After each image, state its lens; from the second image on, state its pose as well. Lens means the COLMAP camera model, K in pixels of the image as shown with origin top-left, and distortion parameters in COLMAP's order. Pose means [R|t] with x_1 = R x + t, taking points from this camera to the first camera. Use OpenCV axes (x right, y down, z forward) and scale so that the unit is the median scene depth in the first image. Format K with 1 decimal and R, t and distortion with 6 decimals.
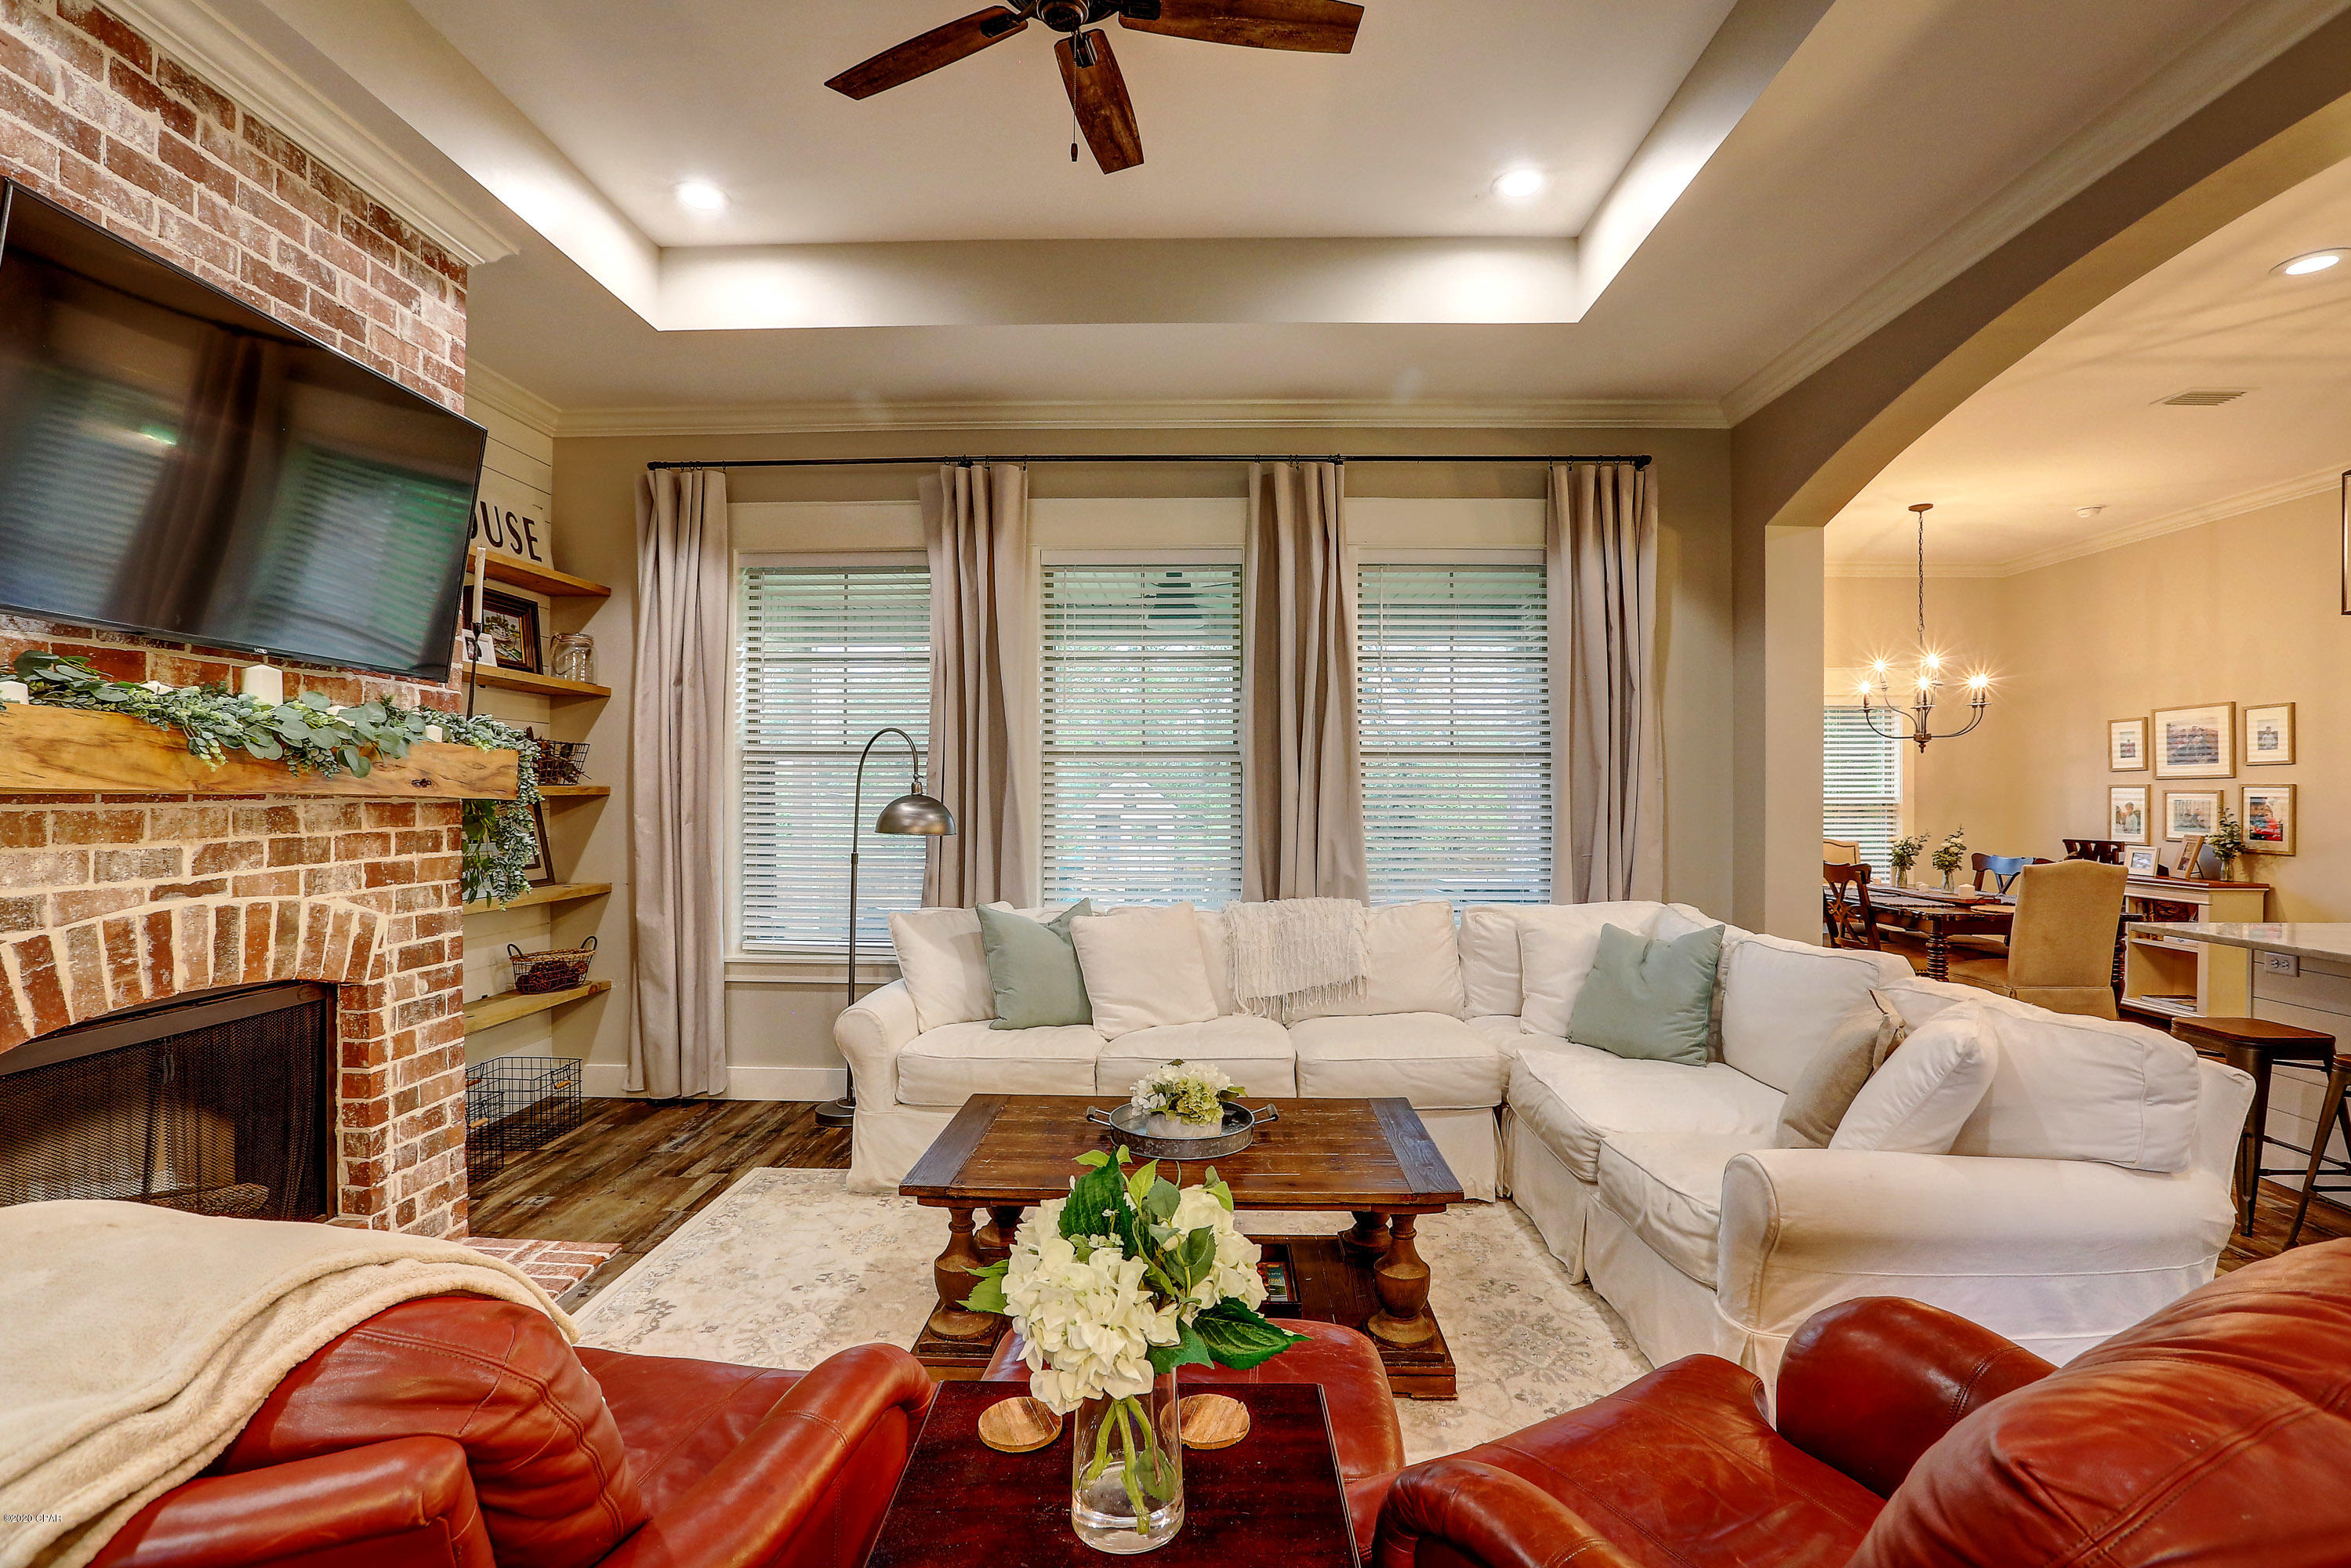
lens RADIAL K [[1068.9, 0, 1180.3], [0, 1068.9, 792.8], [0, 0, 1]] dist [-0.045491, 0.013773]
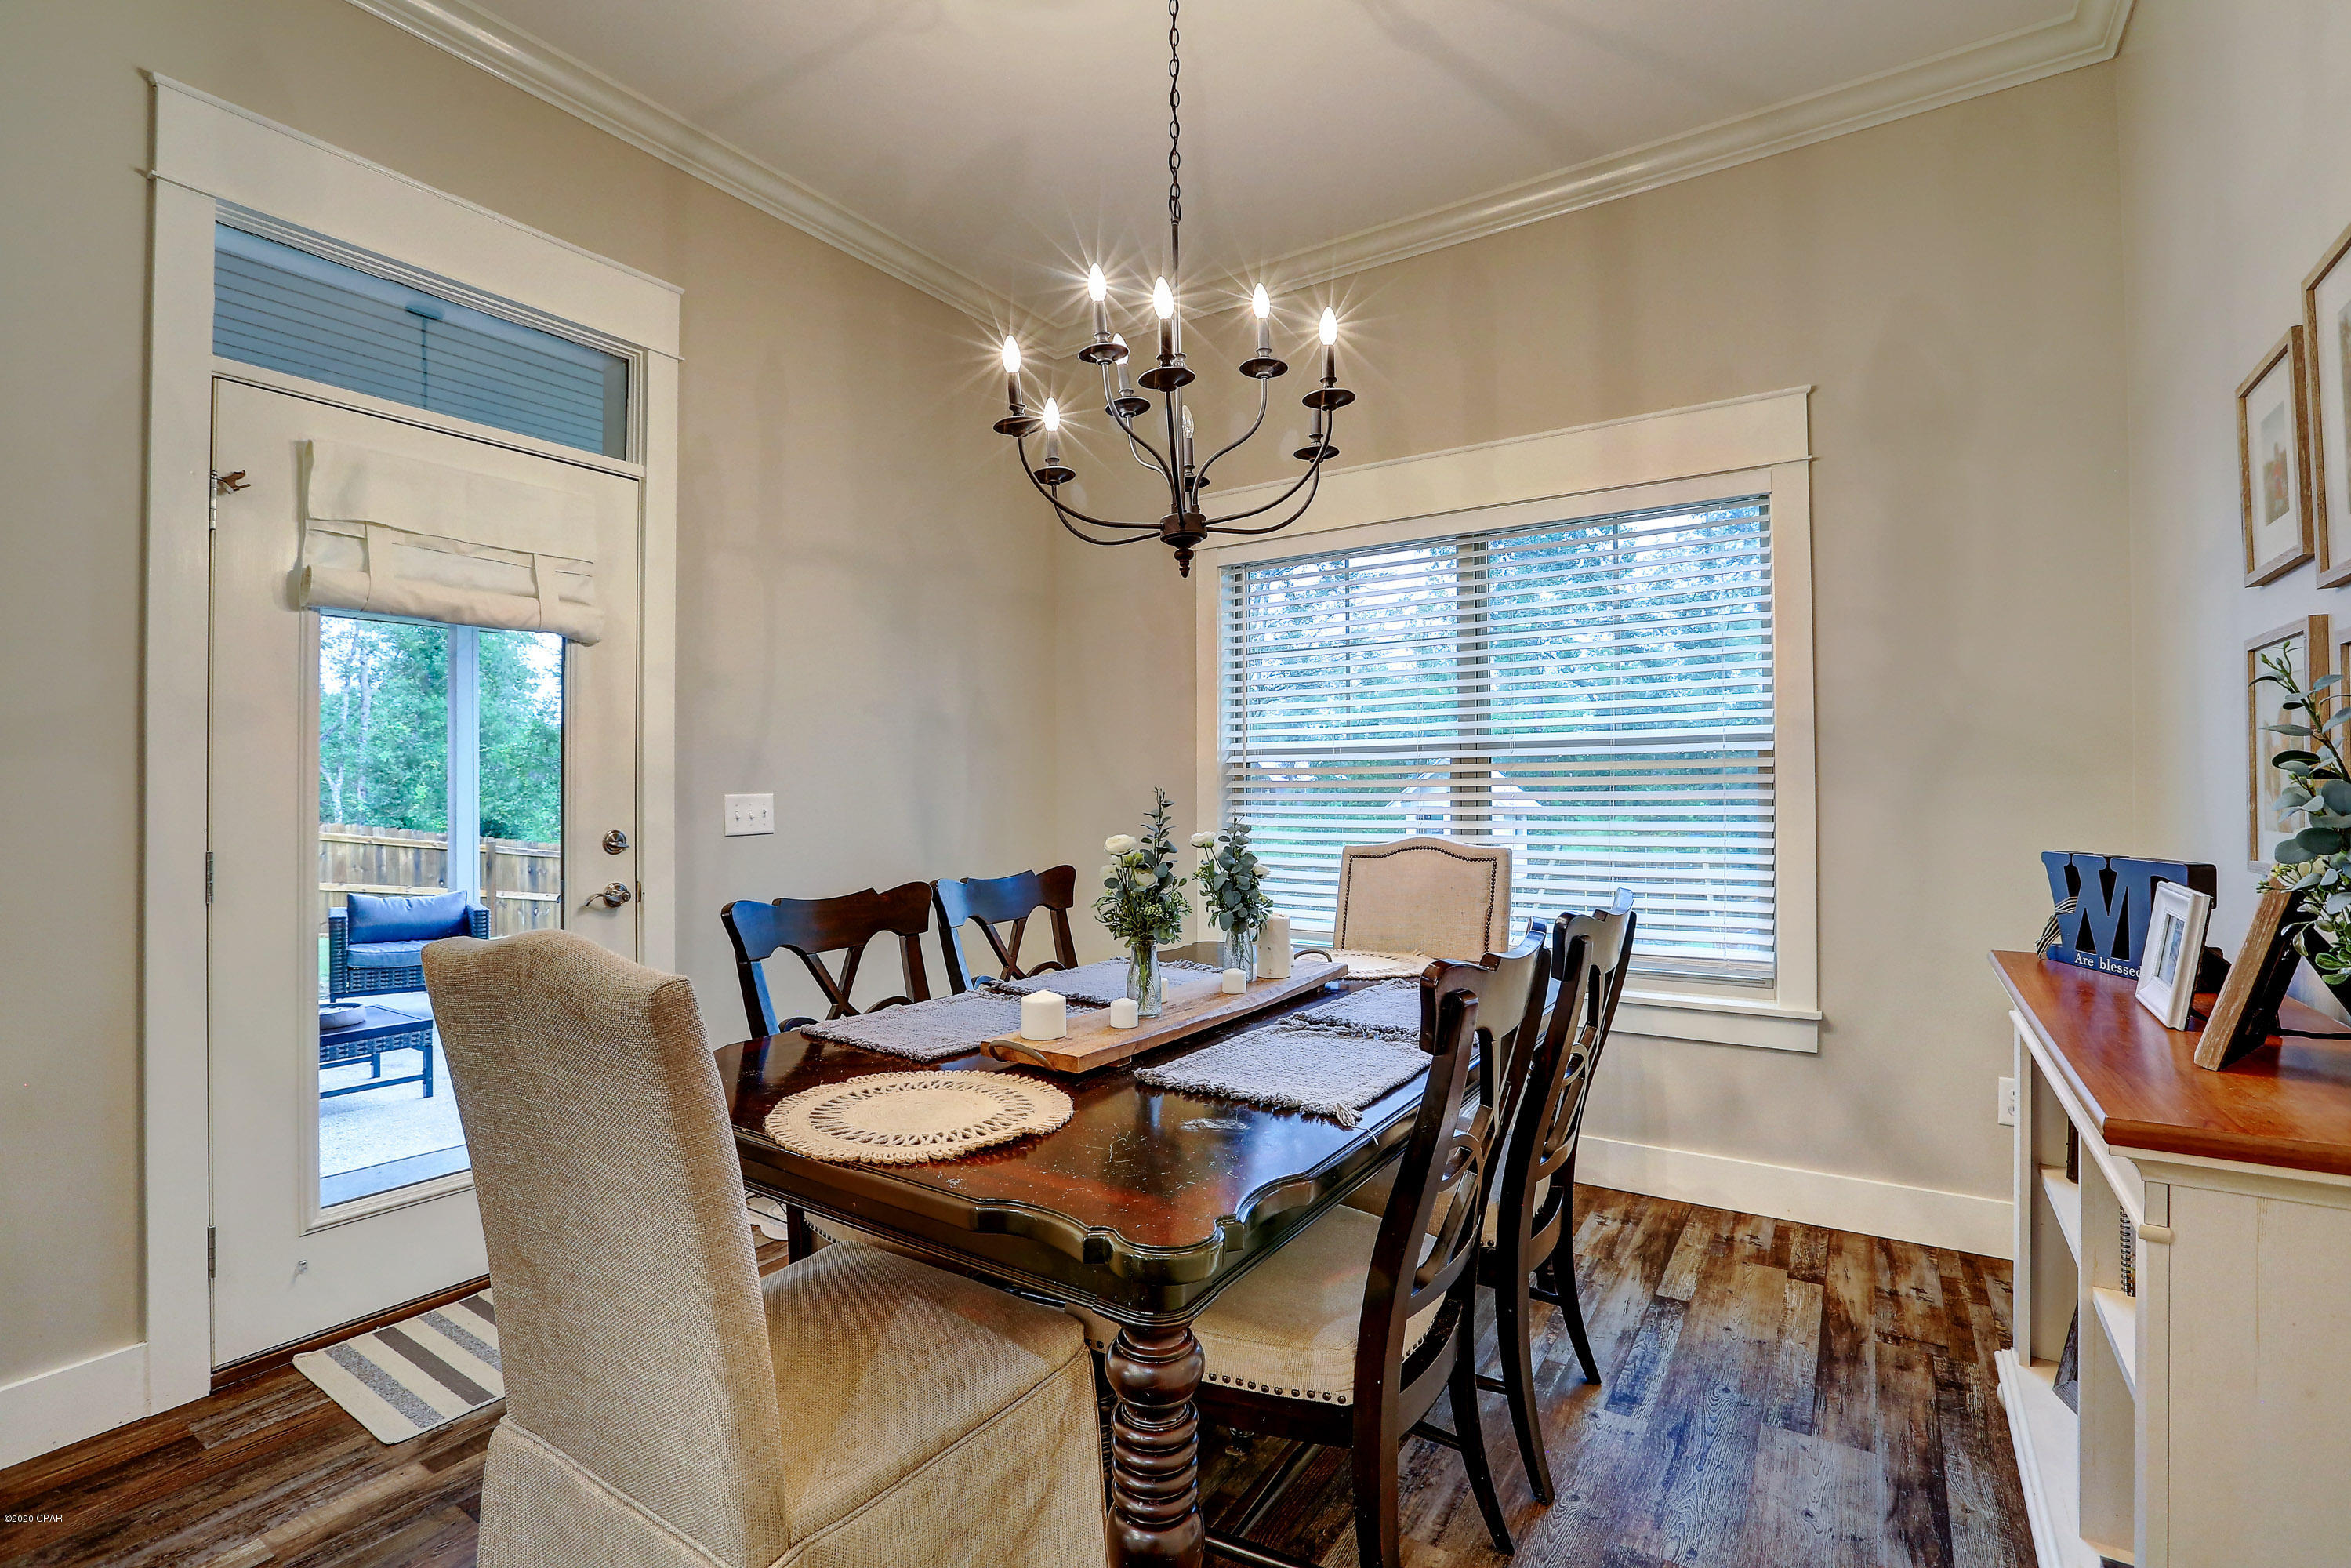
lens RADIAL K [[1068.9, 0, 1160.9], [0, 1068.9, 778.6], [0, 0, 1]] dist [-0.045491, 0.013773]
pose [[0.849842, -0.012849, -0.526881, 1.324092], [0.007282, 0.999894, -0.012639, 0.044288], [0.526987, 0.006904, 0.849845, 1.069167]]
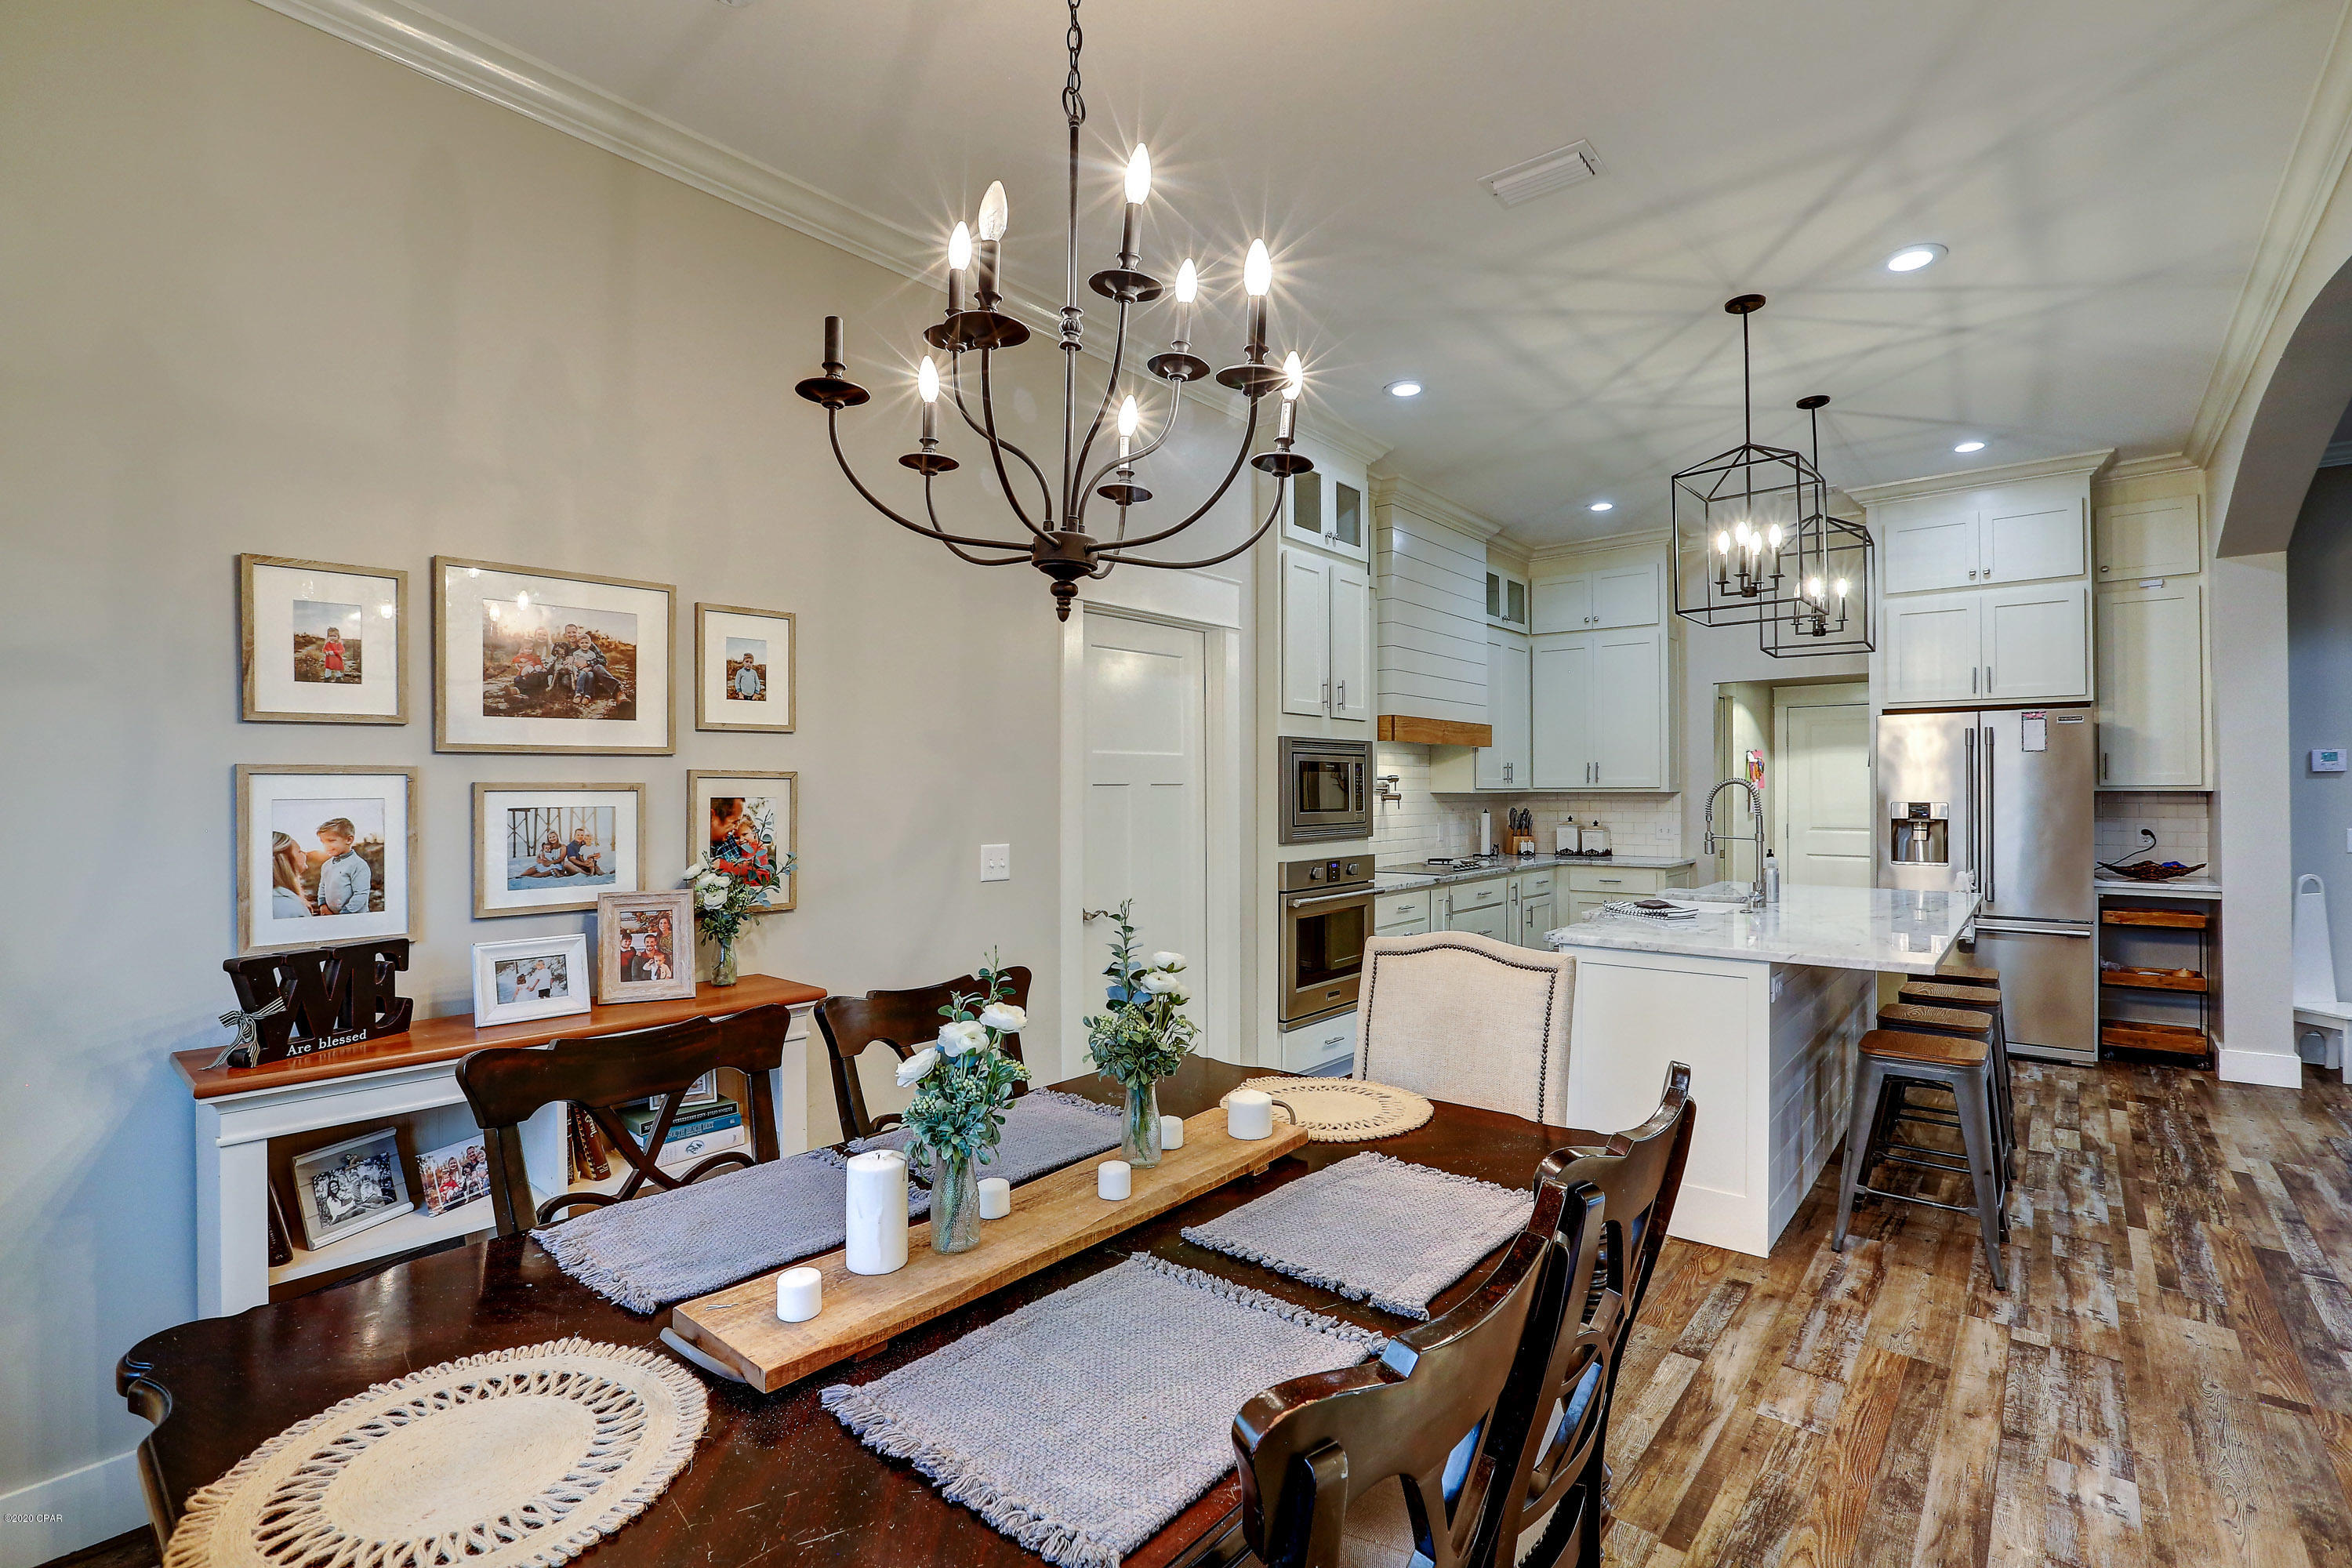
lens RADIAL K [[1069.3, 0, 1173.6], [0, 1069.3, 779.2], [0, 0, 1]] dist [-0.045491, 0.013773]
pose [[-0.781293, 0.004164, 0.624151, 0.811702], [0.001751, 0.999988, -0.004479, -0.002999], [-0.624162, -0.002407, -0.781291, 1.766524]]
